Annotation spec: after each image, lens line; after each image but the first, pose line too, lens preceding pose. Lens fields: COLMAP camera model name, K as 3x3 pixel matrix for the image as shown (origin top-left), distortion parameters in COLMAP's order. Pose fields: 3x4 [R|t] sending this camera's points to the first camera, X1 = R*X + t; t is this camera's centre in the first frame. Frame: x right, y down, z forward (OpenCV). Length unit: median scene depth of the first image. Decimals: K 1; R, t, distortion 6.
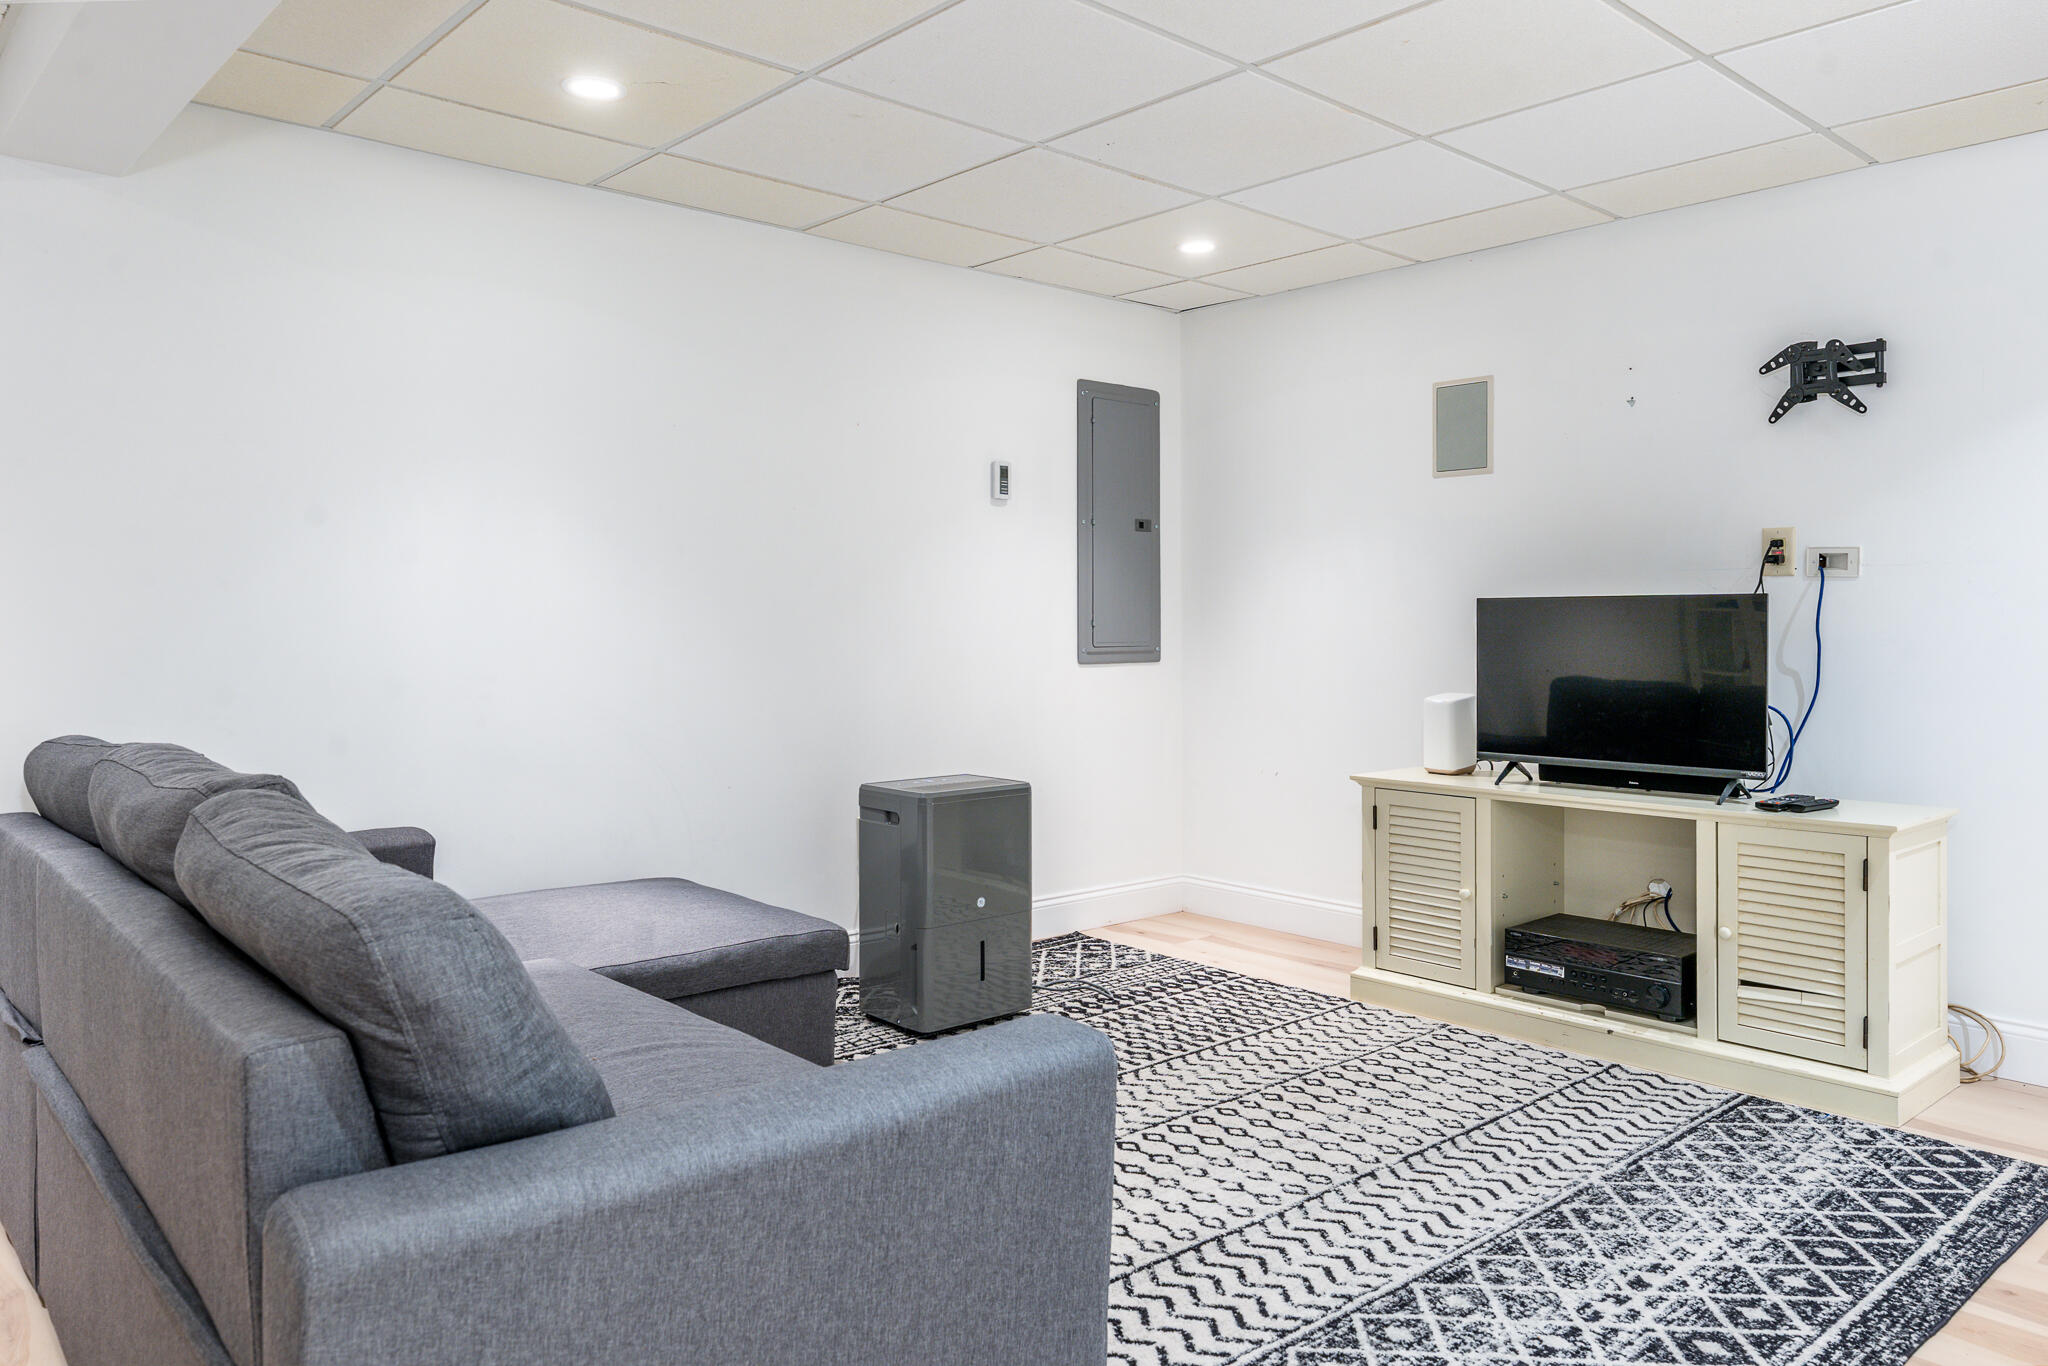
lens RADIAL K [[1422.3, 0, 1024.0], [0, 1422.3, 683.0], [0, 0, 1]] dist [0.027765, 0.002422]
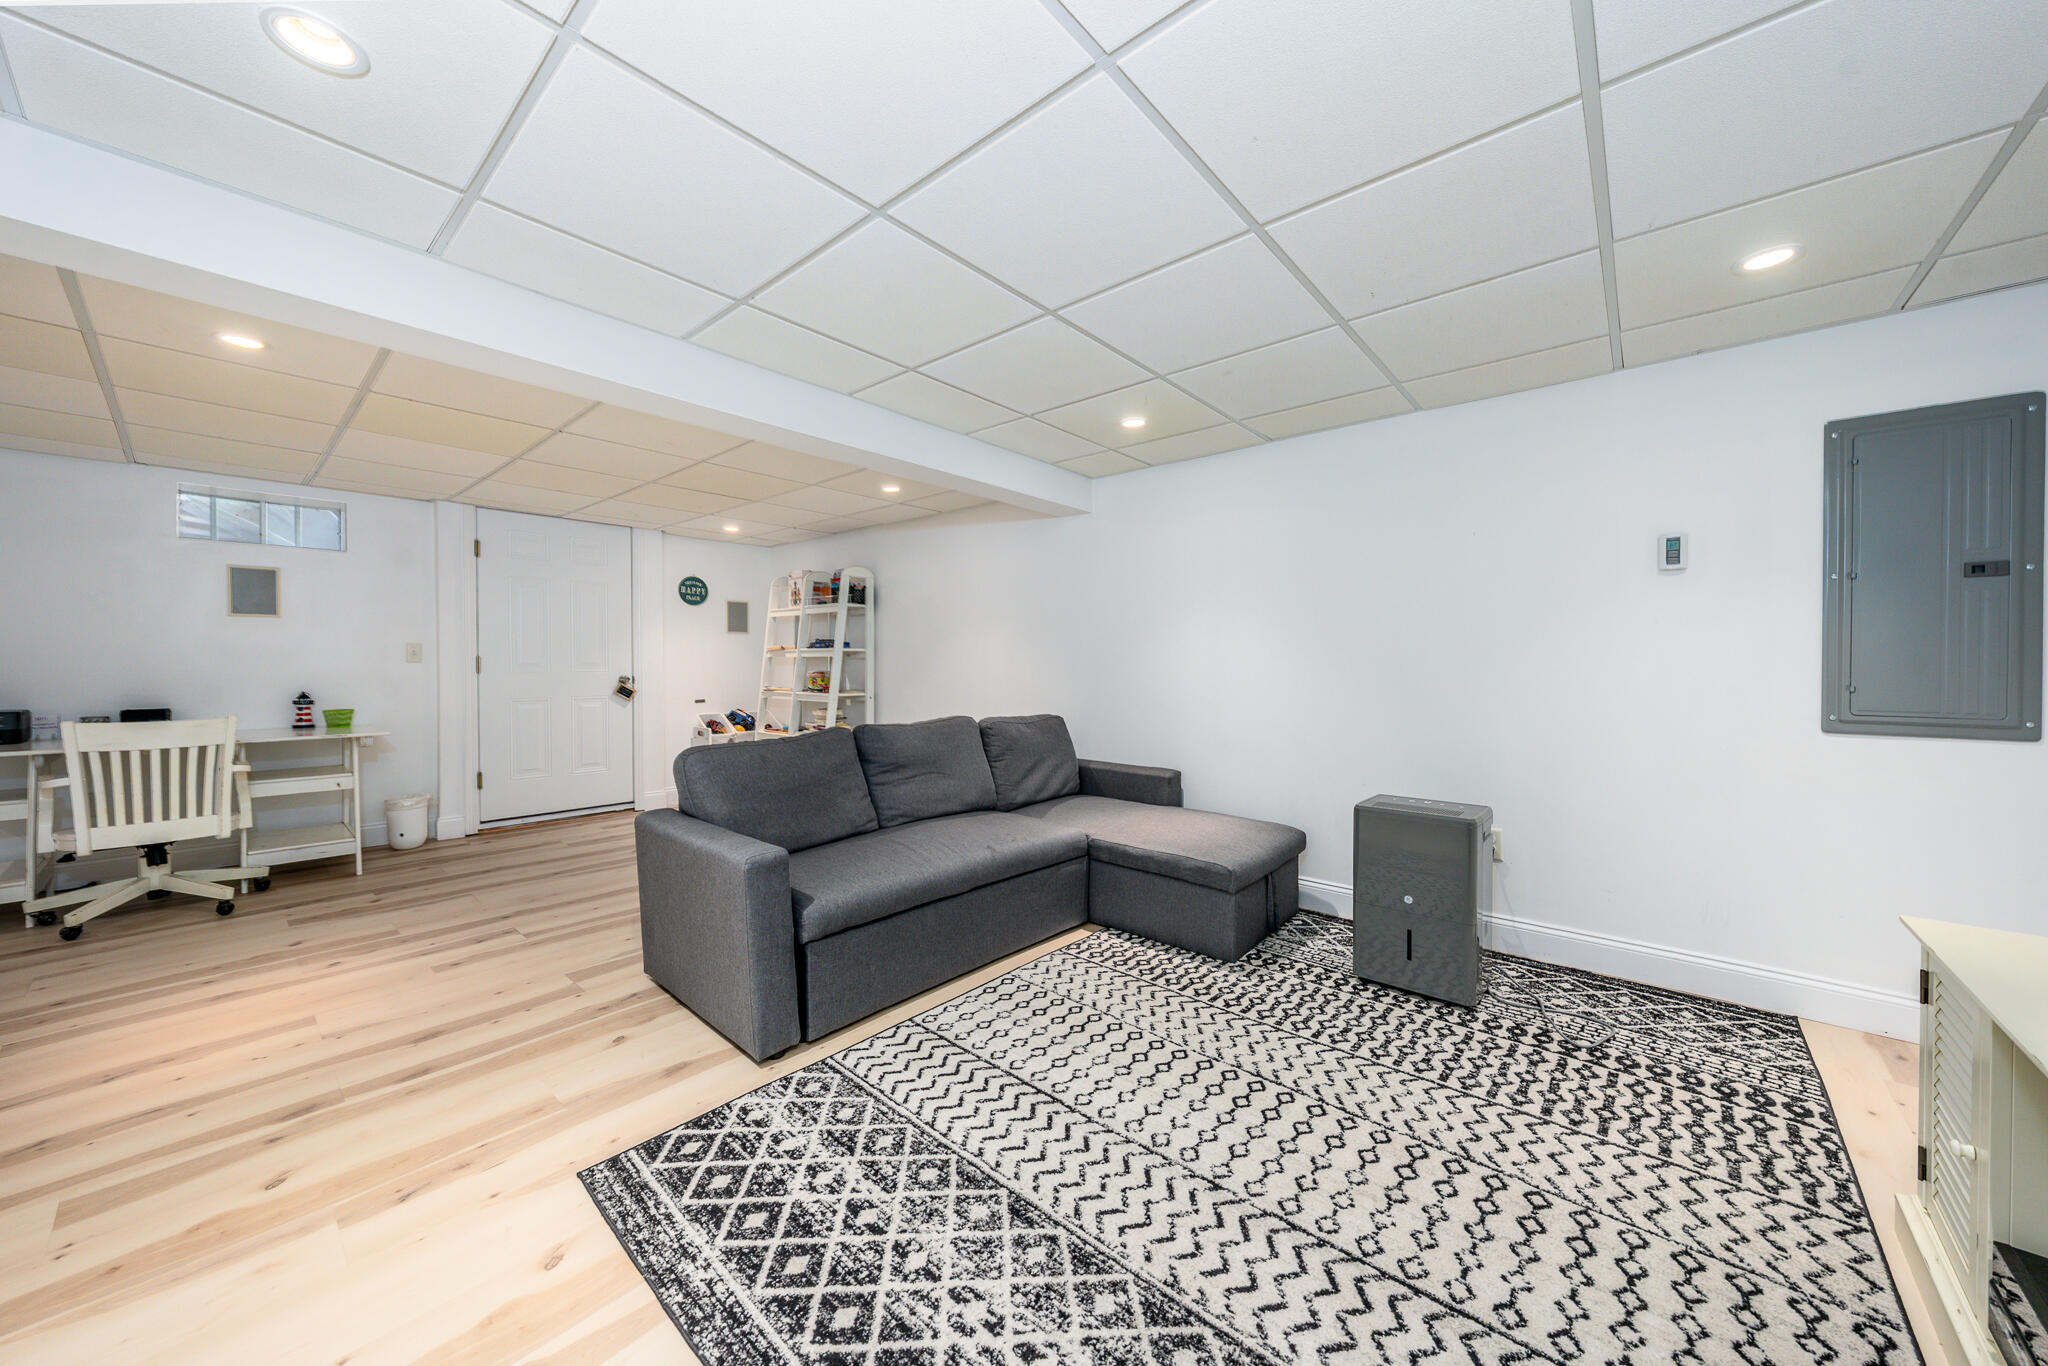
lens RADIAL K [[714.9, 0, 1026.8], [0, 714.9, 674.5], [0, 0, 1]] dist [-0.000123, -0.000018]
pose [[0.121615, 0.012263, -0.992502, 0.848869], [-0.048440, 0.998806, 0.006405, -0.054026], [0.991395, 0.047298, 0.122064, 0.846705]]
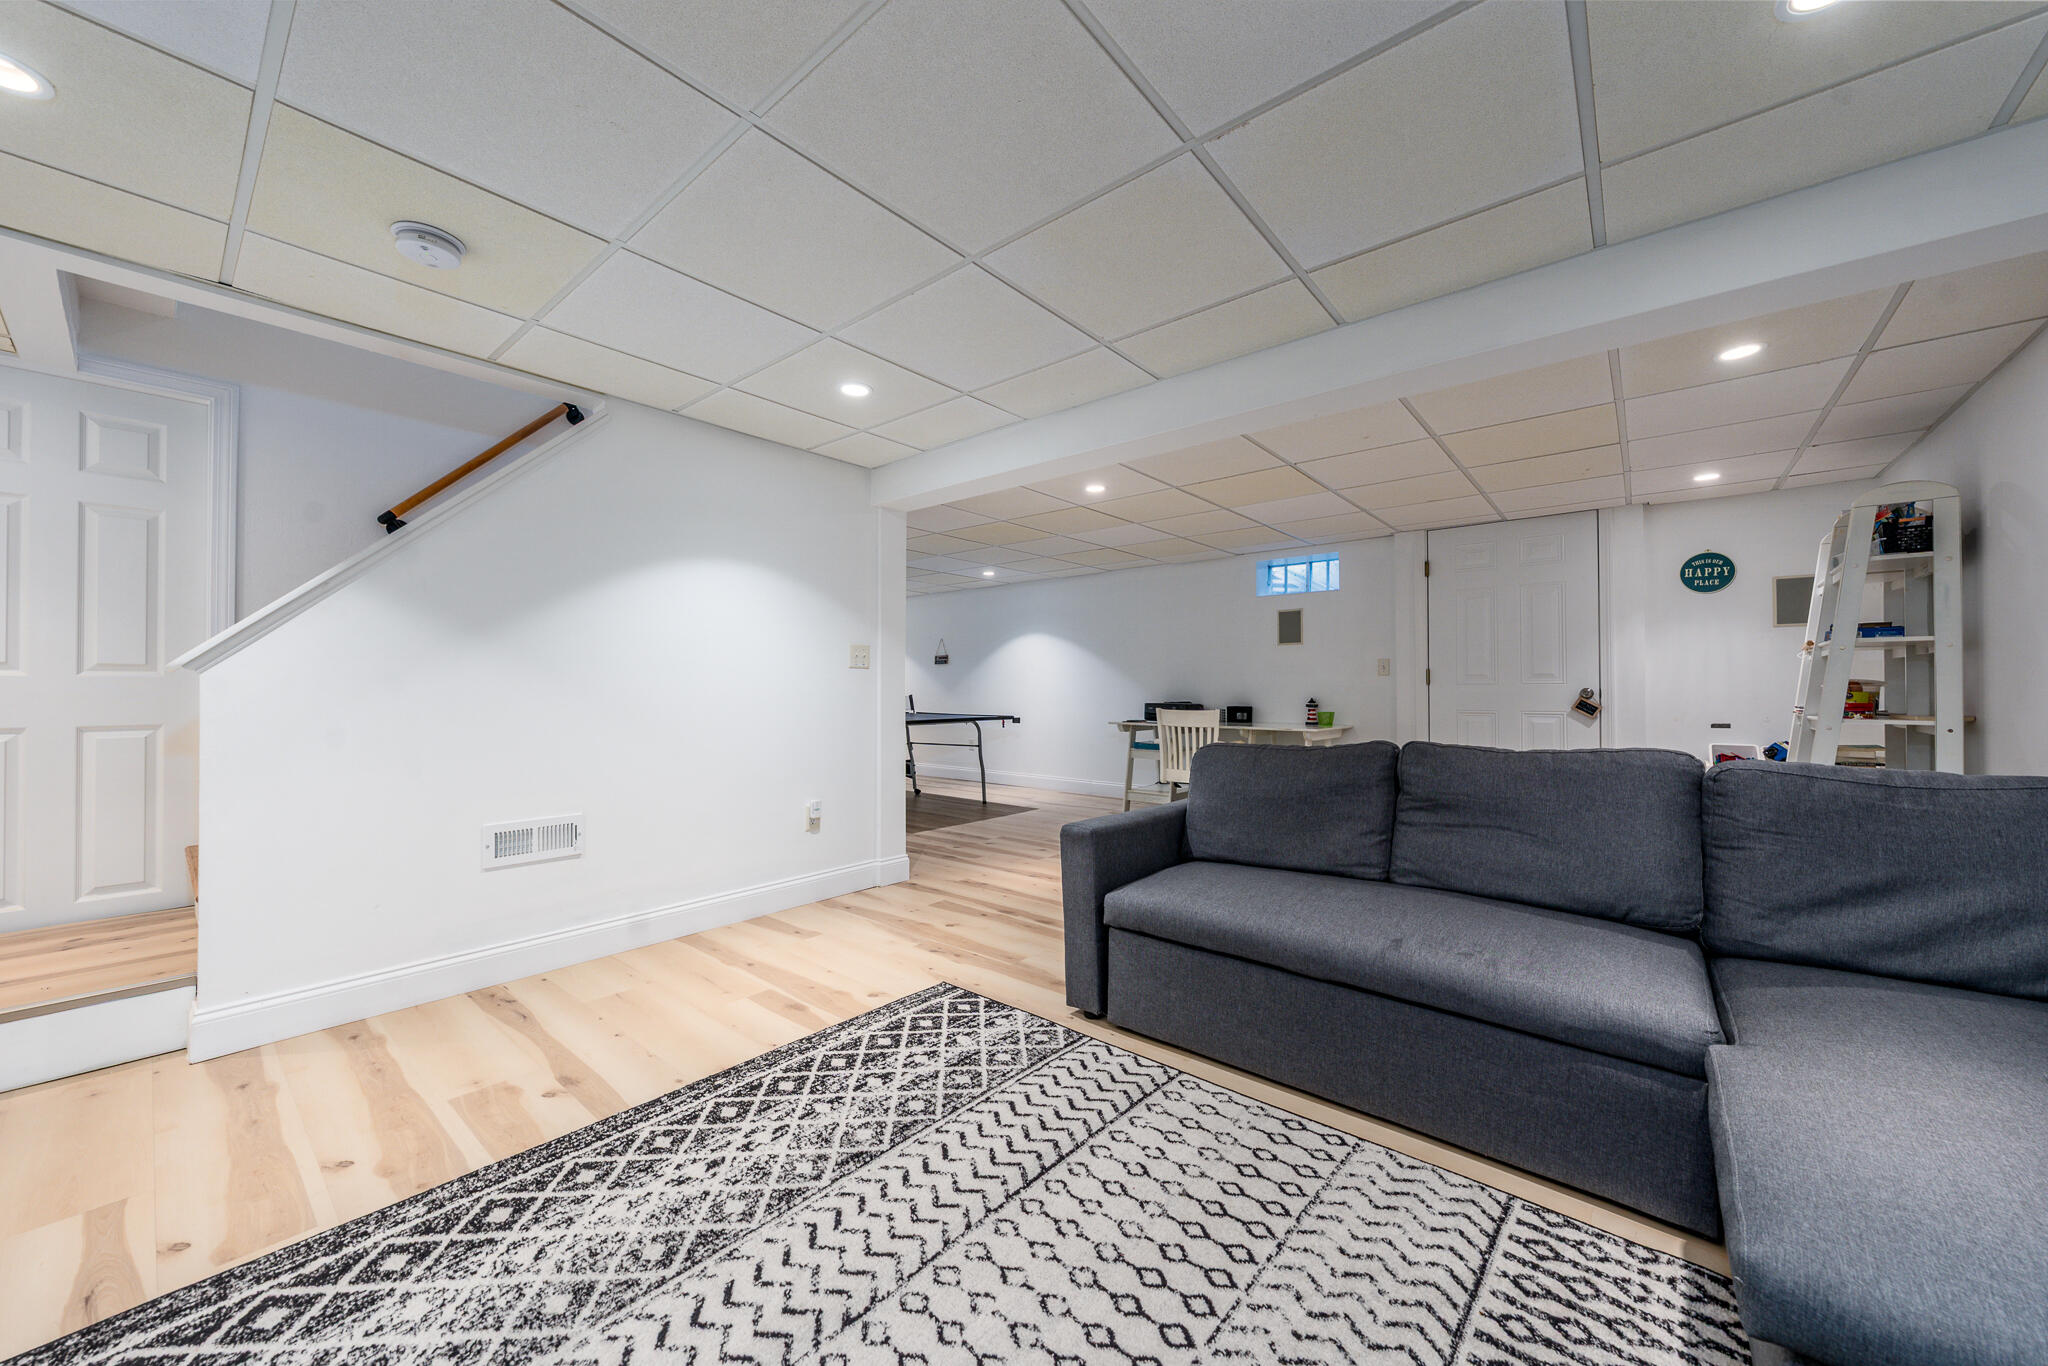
lens RADIAL K [[747.1, 0, 1024.0], [0, 747.1, 683.0], [0, 0, 1]] dist [-0.000468, -0.000185]
pose [[-0.990178, -0.003606, -0.139765, 0.224037], [-0.009203, 0.999180, 0.039422, -0.052939], [0.139508, 0.040321, -0.989400, 1.579827]]
